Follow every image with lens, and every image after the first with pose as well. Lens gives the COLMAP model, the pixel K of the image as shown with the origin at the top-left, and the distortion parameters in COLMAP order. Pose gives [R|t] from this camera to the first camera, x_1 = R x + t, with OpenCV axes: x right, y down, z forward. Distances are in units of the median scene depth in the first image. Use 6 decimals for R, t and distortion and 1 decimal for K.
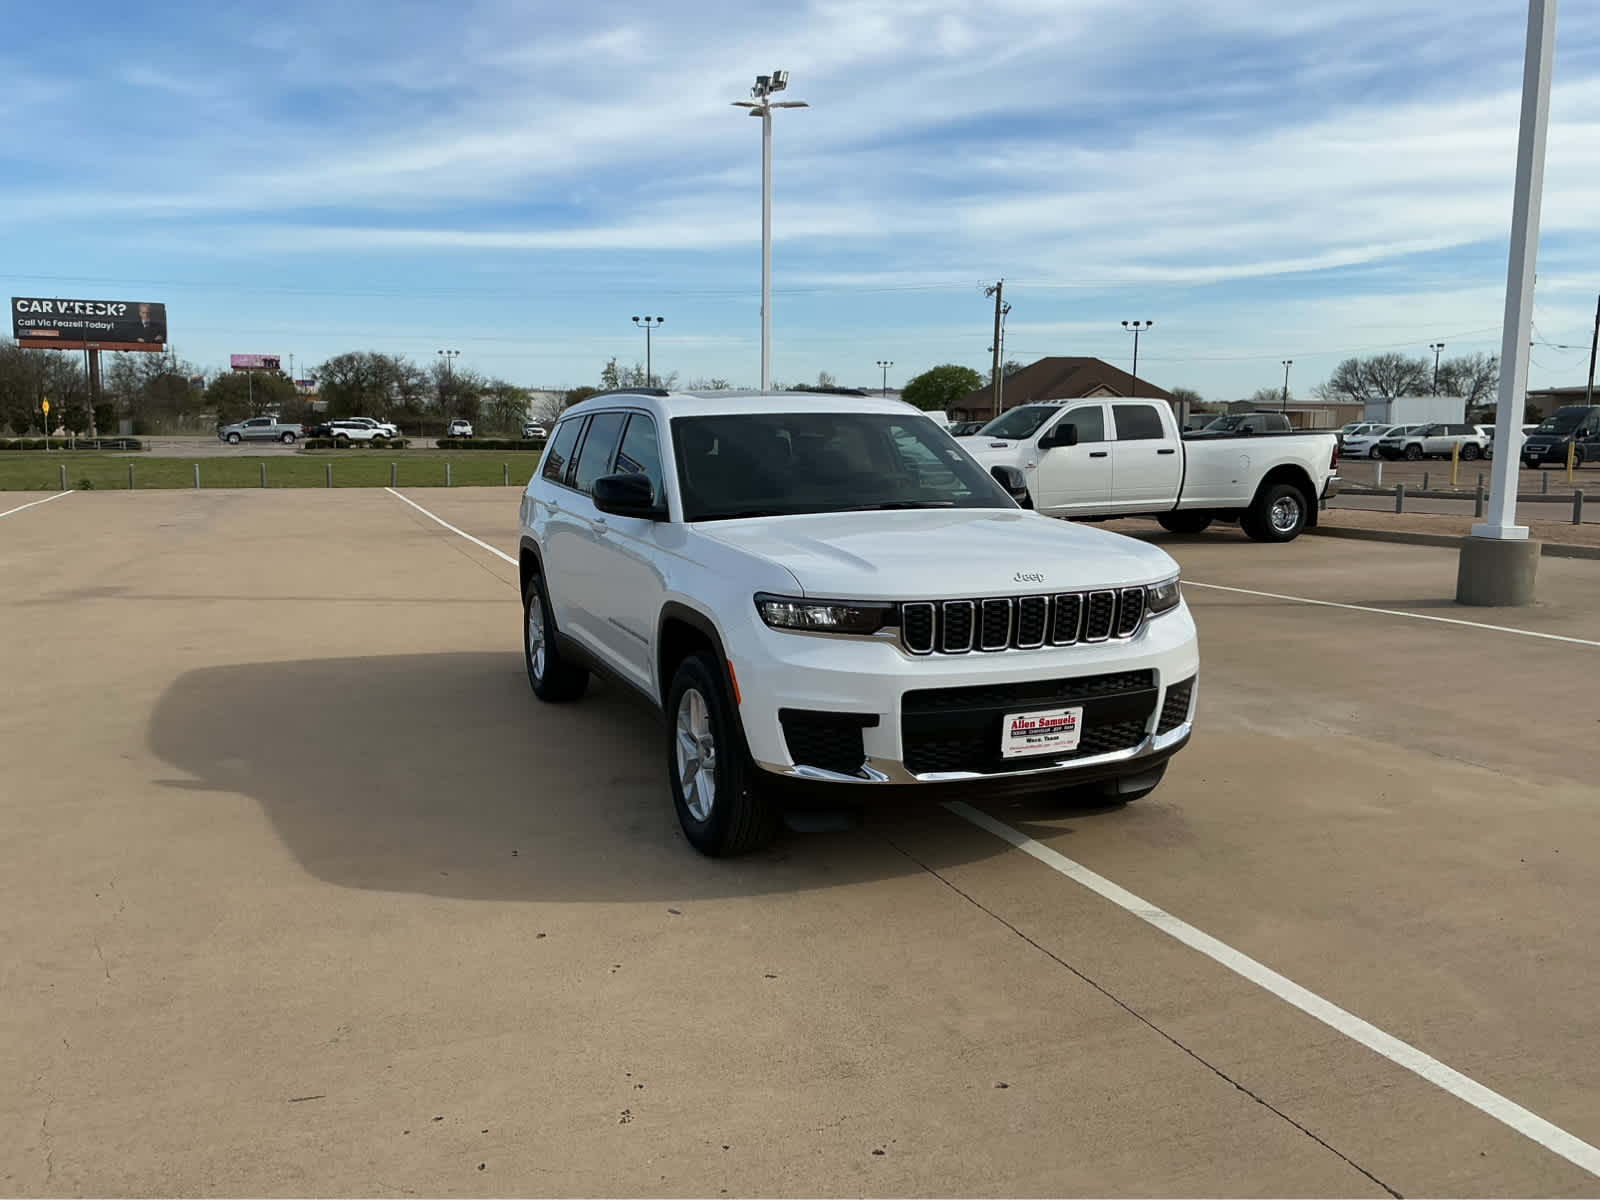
lens RADIAL K [[1319.5, 0, 803.7], [0, 1319.5, 604.5], [0, 0, 1]] dist [0.111715, -0.219899]
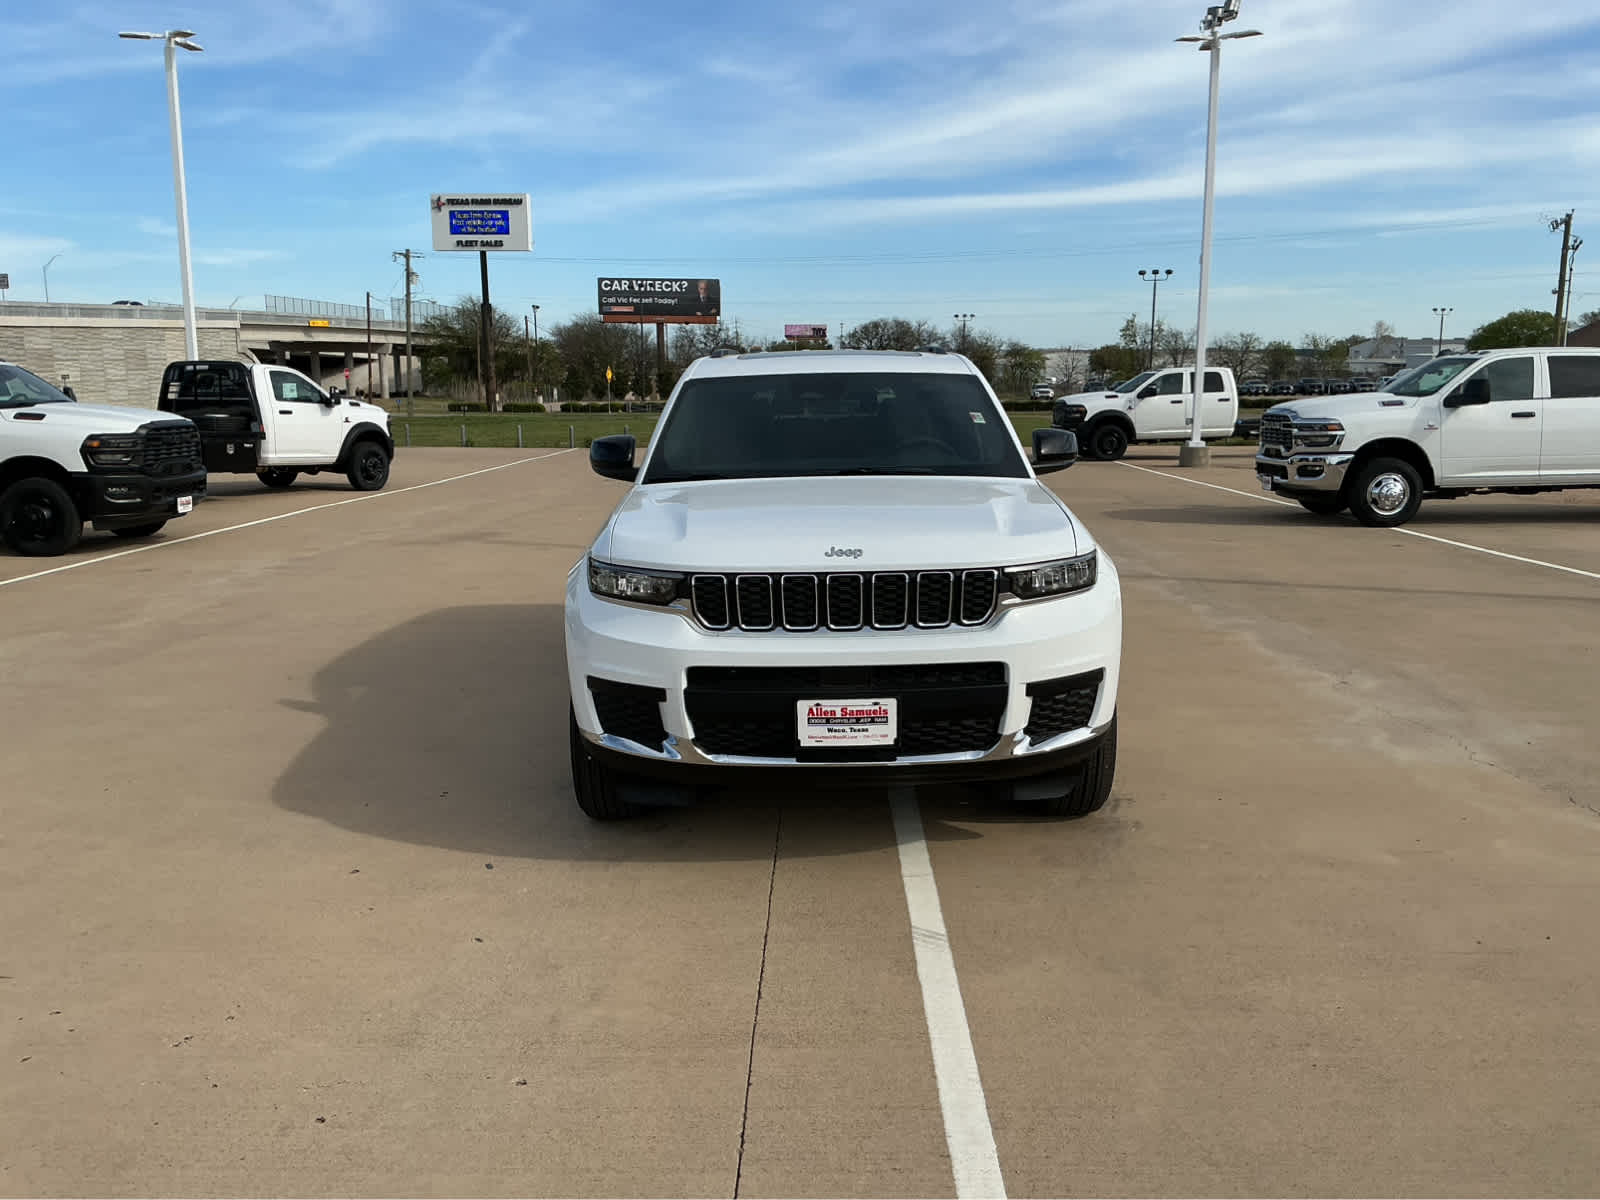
lens RADIAL K [[1319.5, 0, 803.7], [0, 1319.5, 604.5], [0, 0, 1]] dist [0.111715, -0.219899]
pose [[0.924840, 0.053963, -0.376509, 0.123744], [-0.043010, 0.998373, 0.037444, -0.004534], [0.377917, -0.018436, 0.925656, 0.036305]]
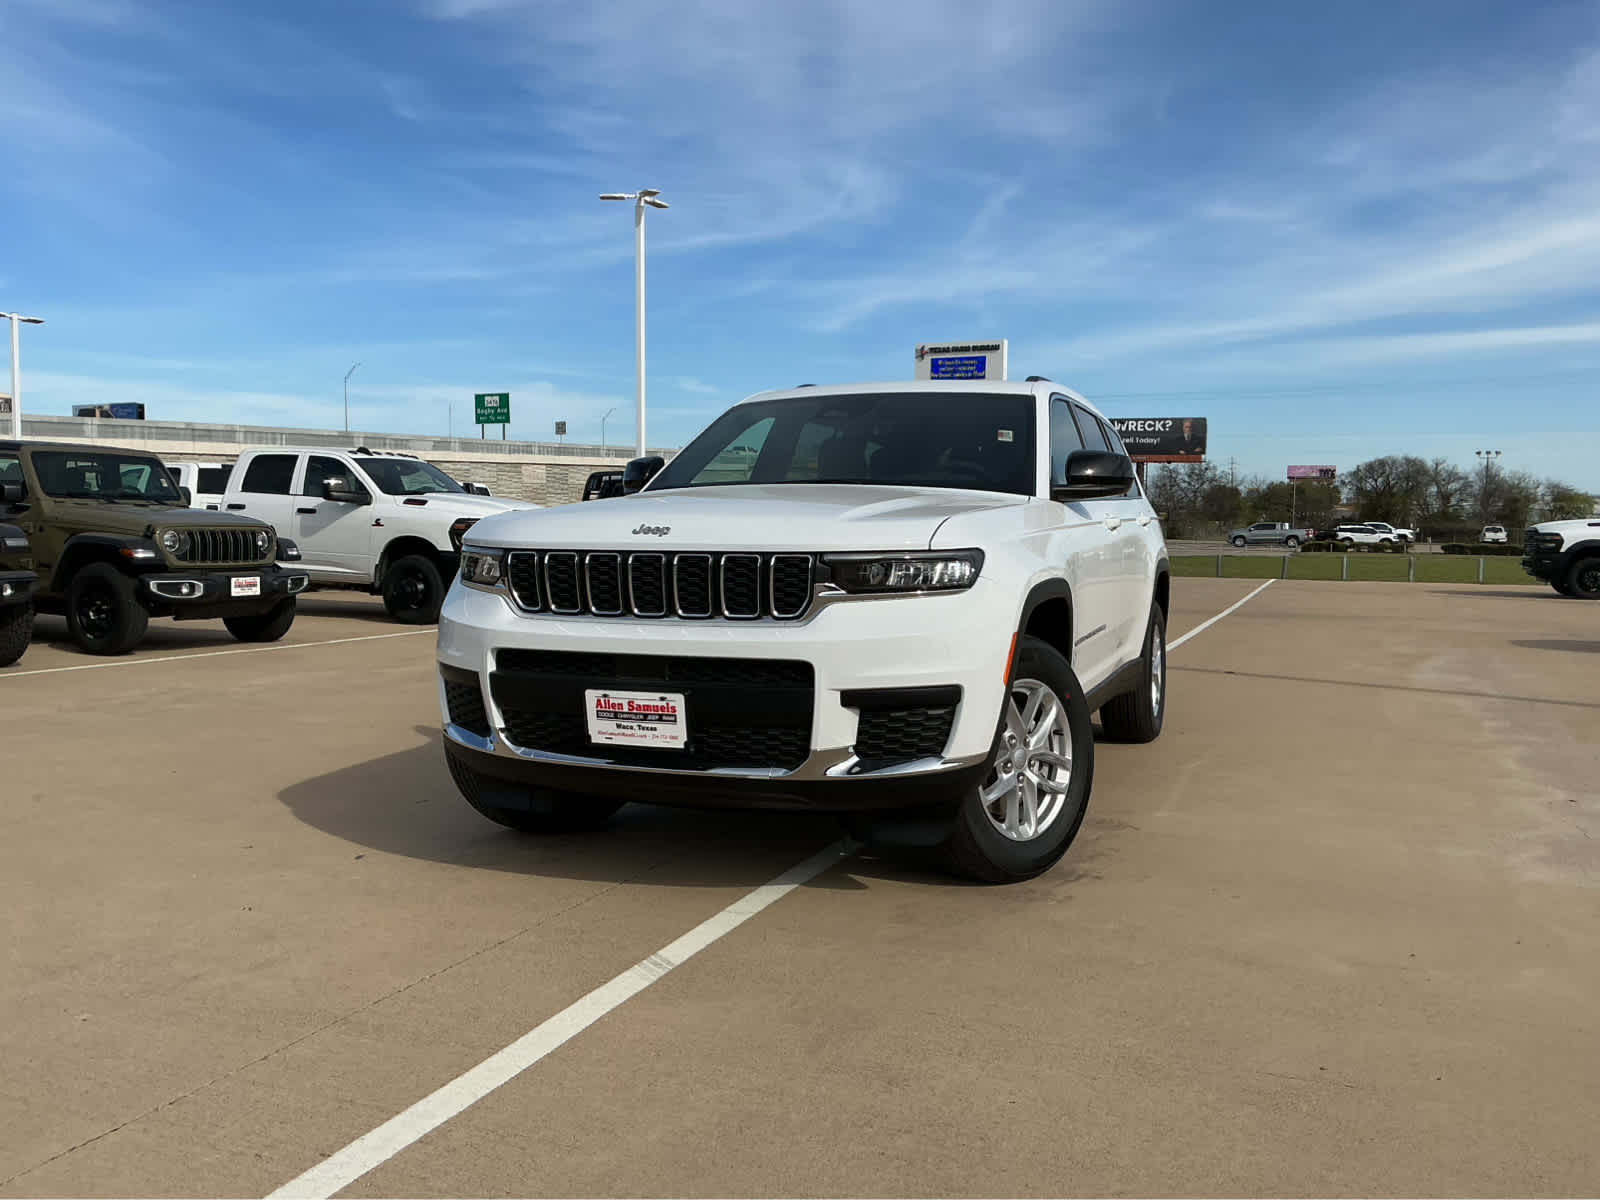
lens RADIAL K [[1327.9, 0, 800.0], [0, 1327.9, 600.0], [0, 0, 1]] dist [0.066199, -0.103050]
pose [[0.727976, 0.043529, -0.684220, 0.203939], [-0.101749, 0.993790, -0.045033, 0.012661], [0.678011, 0.102402, 0.727884, 0.117024]]
